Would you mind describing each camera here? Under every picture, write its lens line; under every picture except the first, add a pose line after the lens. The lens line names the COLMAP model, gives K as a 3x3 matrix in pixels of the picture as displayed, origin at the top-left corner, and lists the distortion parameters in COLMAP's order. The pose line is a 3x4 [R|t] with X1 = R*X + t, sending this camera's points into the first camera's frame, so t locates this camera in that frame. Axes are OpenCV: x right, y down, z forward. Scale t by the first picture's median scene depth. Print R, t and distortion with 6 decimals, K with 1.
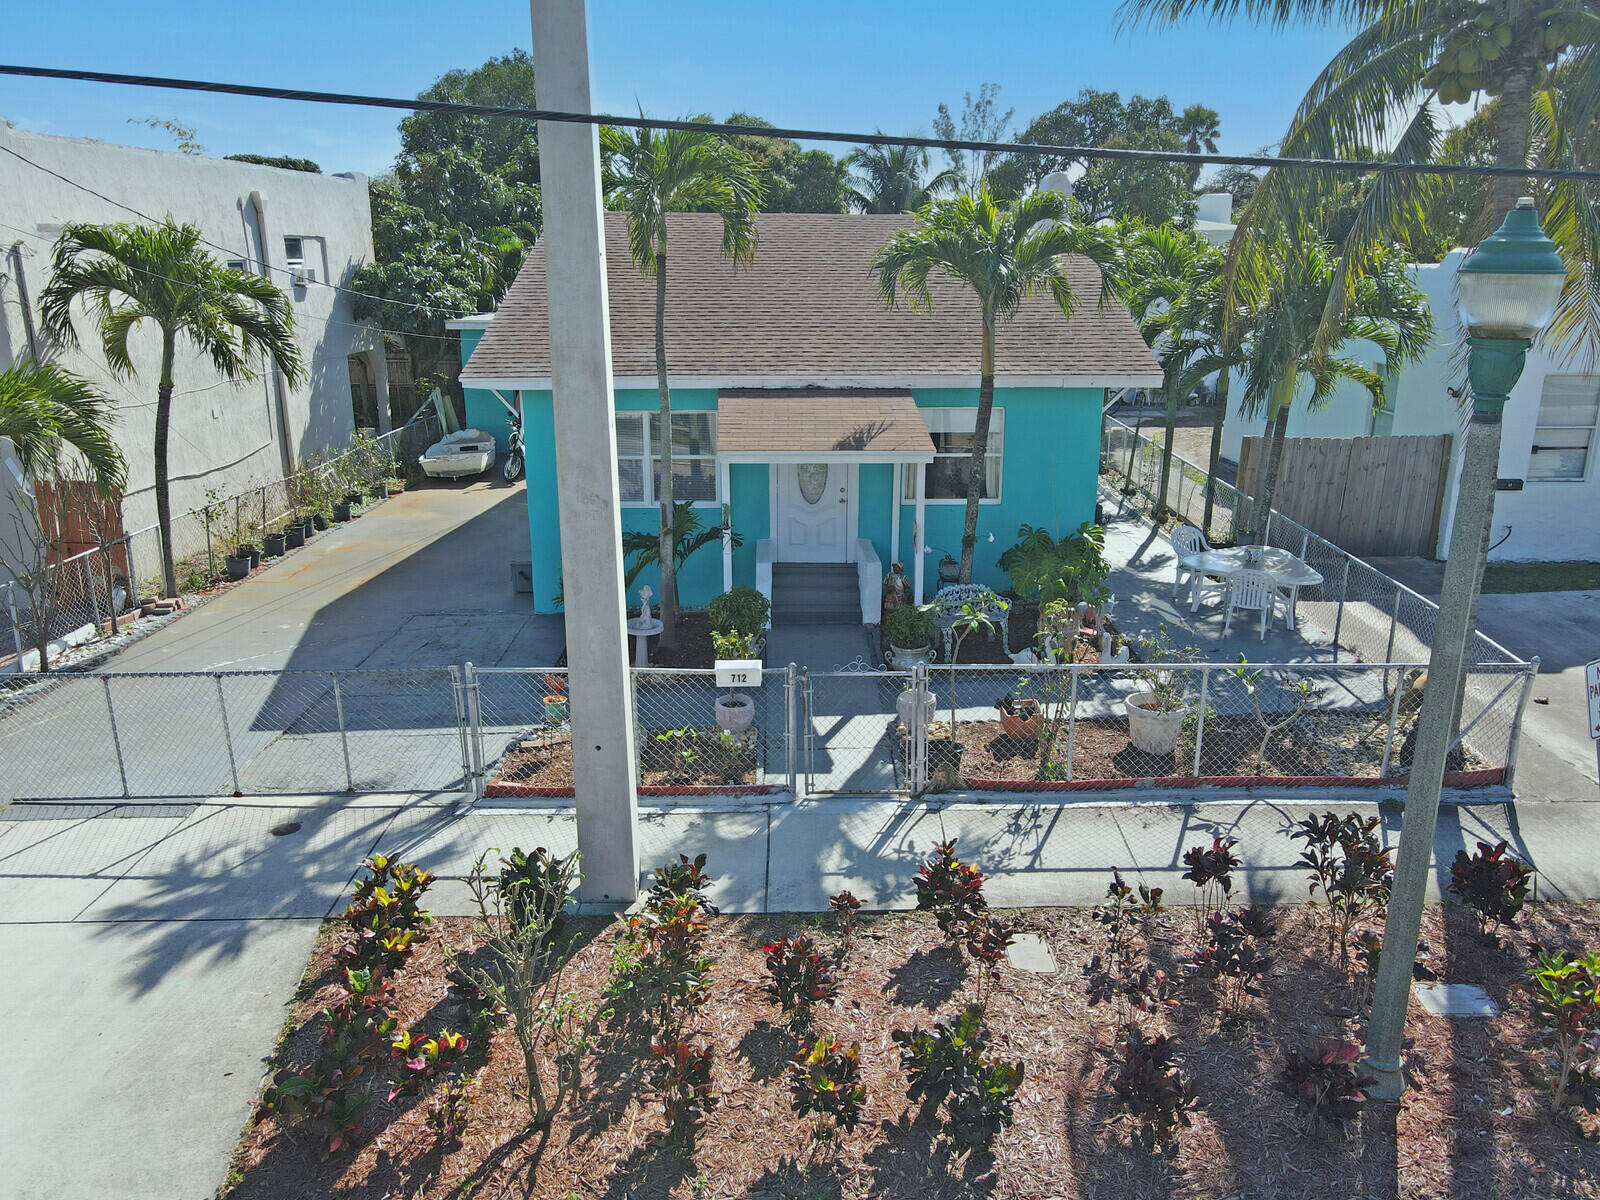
lens RADIAL K [[1168.4, 0, 810.7], [0, 1168.4, 600.0], [0, 0, 1]] dist [0.007122, 0.003098]
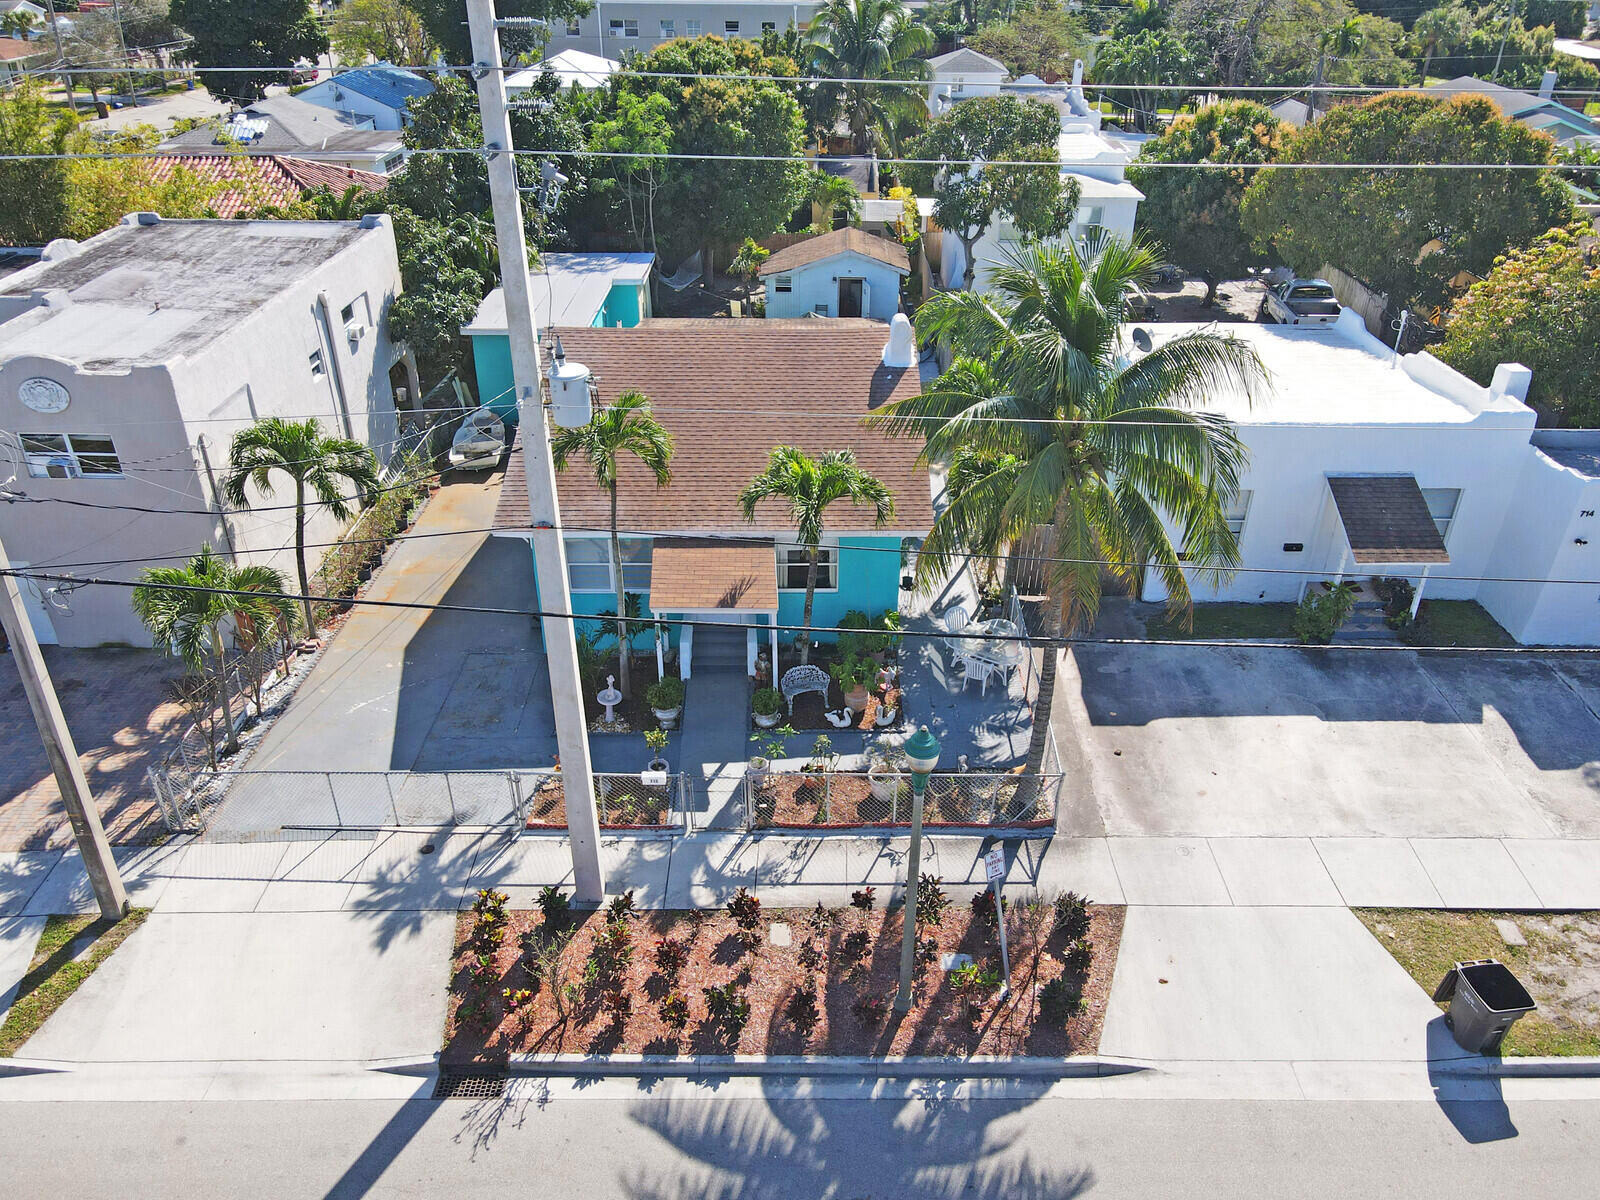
lens RADIAL K [[1160.3, 0, 813.5], [0, 1160.3, 601.5], [0, 0, 1]] dist [-0.001814, 0.003057]
pose [[0.999962, 0.008448, 0.002144, 0.190297], [-0.008715, 0.971610, 0.236427, -0.658604], [-0.000085, -0.236437, 0.971647, -0.780015]]
